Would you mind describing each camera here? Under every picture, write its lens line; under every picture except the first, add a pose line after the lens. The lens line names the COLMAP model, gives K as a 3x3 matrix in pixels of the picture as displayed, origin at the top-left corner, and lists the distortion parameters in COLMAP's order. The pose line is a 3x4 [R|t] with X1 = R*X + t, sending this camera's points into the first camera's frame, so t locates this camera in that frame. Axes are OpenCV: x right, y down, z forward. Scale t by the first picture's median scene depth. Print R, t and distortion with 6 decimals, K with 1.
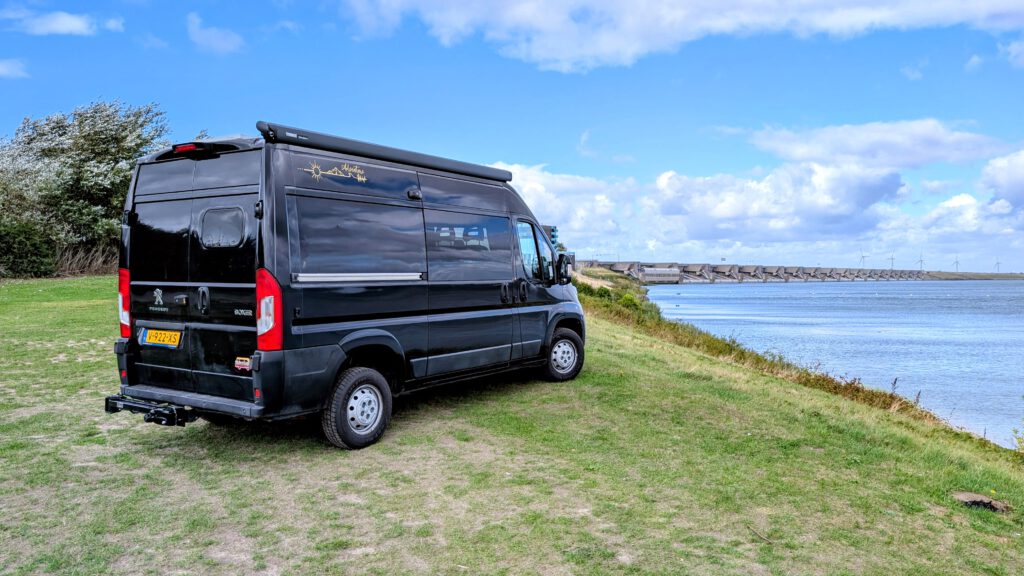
lens RADIAL K [[733.9, 0, 512.0], [0, 733.9, 288.0], [0, 0, 1]] dist [-0.003364, -0.000385]
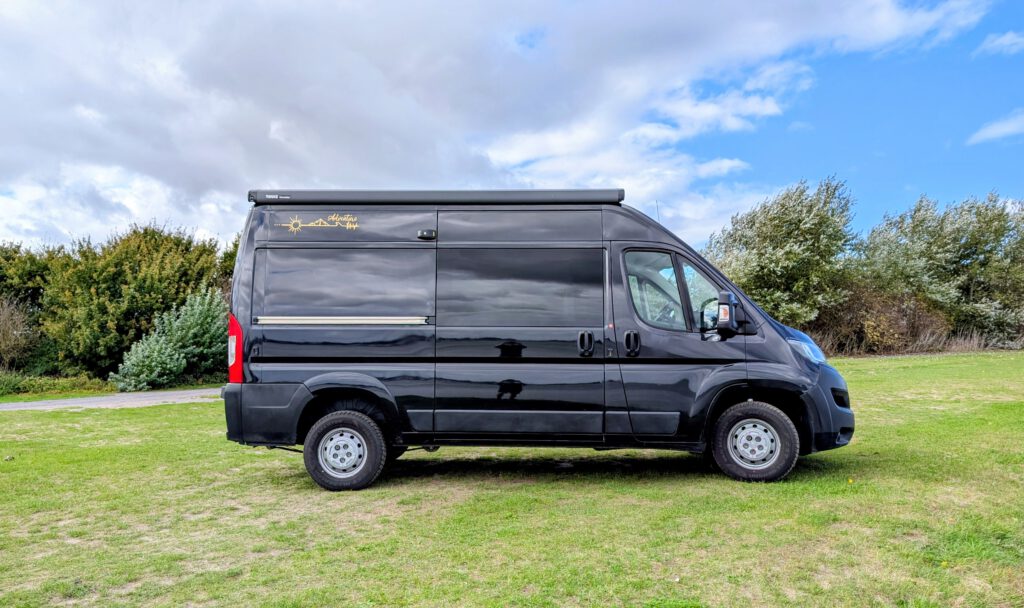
lens RADIAL K [[828.6, 0, 512.0], [0, 828.6, 304.0], [0, 0, 1]] dist [0.010668, 0.001335]
pose [[0.504090, -0.063828, -0.861289, 1.013180], [-0.027279, 0.995591, -0.089747, 0.065730], [0.863220, 0.068736, 0.500127, 0.697229]]
